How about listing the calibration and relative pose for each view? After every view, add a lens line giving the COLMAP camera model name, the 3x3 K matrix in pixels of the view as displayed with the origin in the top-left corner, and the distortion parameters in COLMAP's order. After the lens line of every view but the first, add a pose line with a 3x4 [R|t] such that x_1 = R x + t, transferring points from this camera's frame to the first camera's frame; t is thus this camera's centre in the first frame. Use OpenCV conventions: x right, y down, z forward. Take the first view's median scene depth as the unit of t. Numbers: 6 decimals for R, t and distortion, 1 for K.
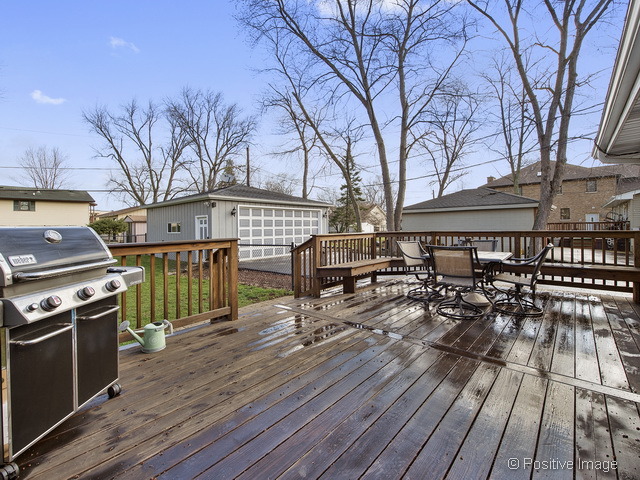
lens RADIAL K [[287.5, 0, 317.4], [0, 287.5, 234.9], [0, 0, 1]] dist [-0.007974, -0.000966]
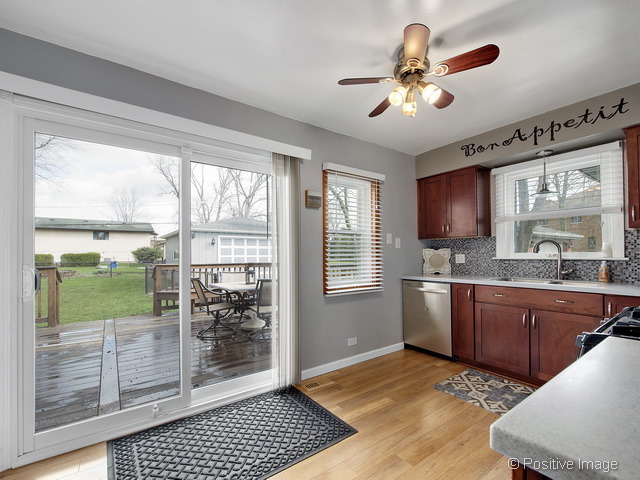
lens RADIAL K [[279.1, 0, 322.3], [0, 279.1, 250.6], [0, 0, 1]] dist [-0.001629, -0.000235]
pose [[0.981773, 0.002906, -0.190034, 0.194065], [-0.010072, 0.999274, -0.036755, -0.005079], [0.189789, 0.037999, 0.981089, -0.008683]]
